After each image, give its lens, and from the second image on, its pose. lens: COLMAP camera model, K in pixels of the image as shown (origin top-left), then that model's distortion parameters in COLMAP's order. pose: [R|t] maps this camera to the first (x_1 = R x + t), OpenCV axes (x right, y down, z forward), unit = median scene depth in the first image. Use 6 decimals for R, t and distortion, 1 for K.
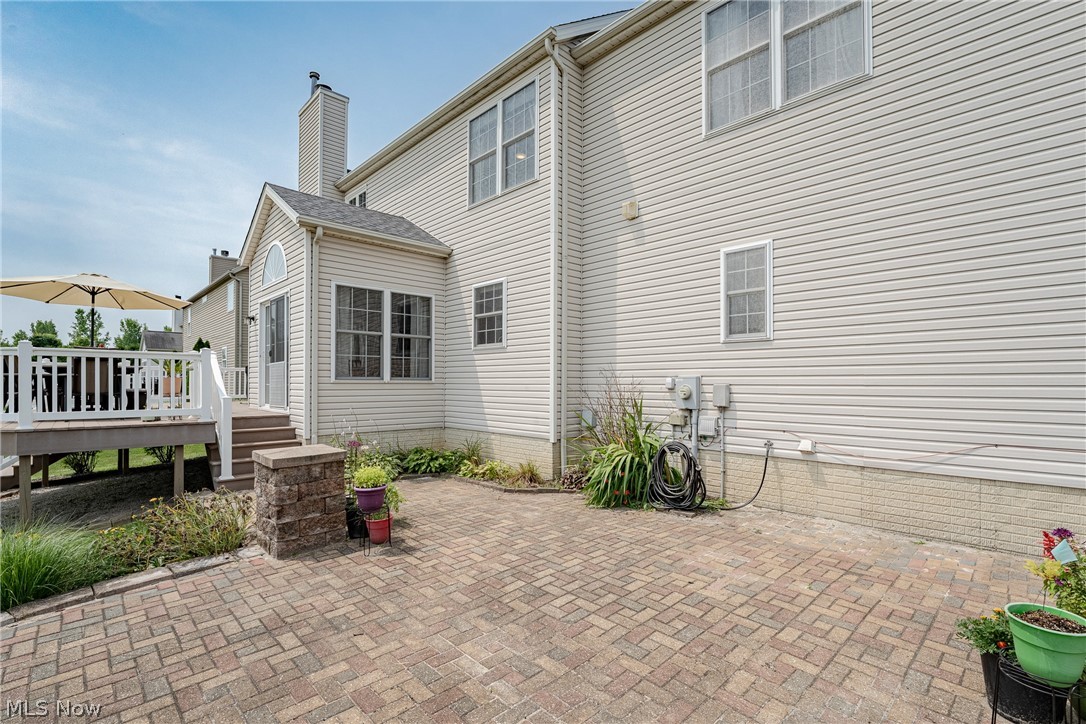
lens RADIAL K [[502.6, 0, 543.0], [0, 502.6, 377.7], [0, 0, 1]] dist [-0.016922, -0.000016]
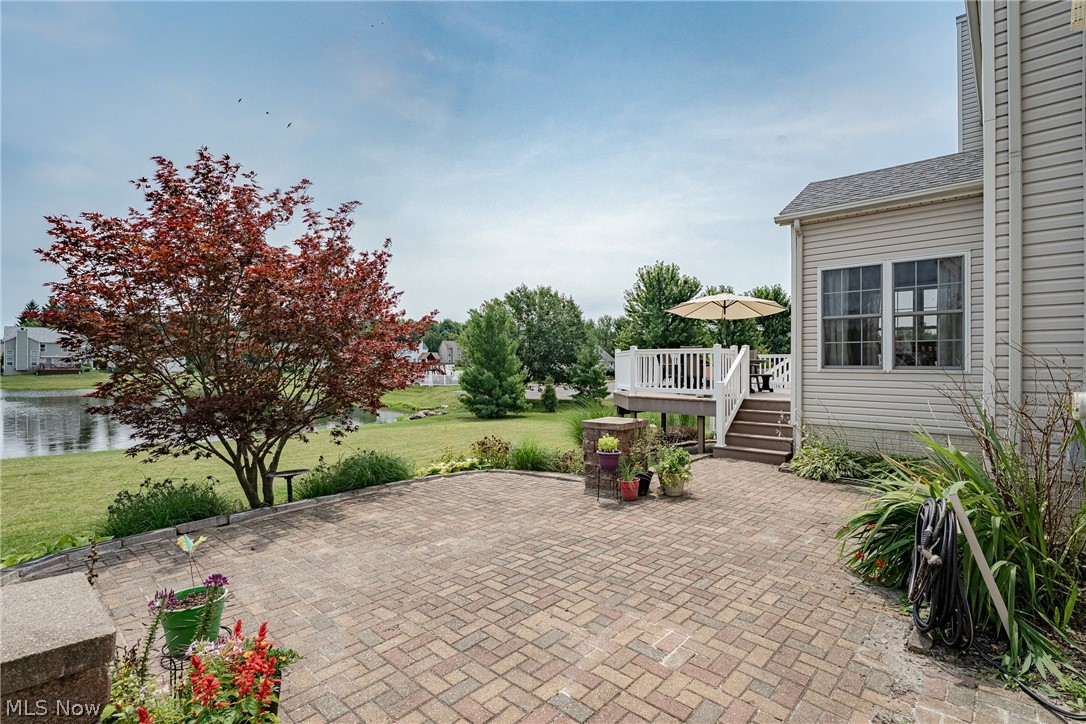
lens RADIAL K [[495.7, 0, 543.0], [0, 495.7, 362.0], [0, 0, 1]] dist [-0.015759, -0.000073]
pose [[0.062653, -0.007439, -0.998008, 0.893005], [0.006205, 0.999956, -0.007064, -0.010065], [0.998016, -0.005750, 0.062697, 0.706620]]
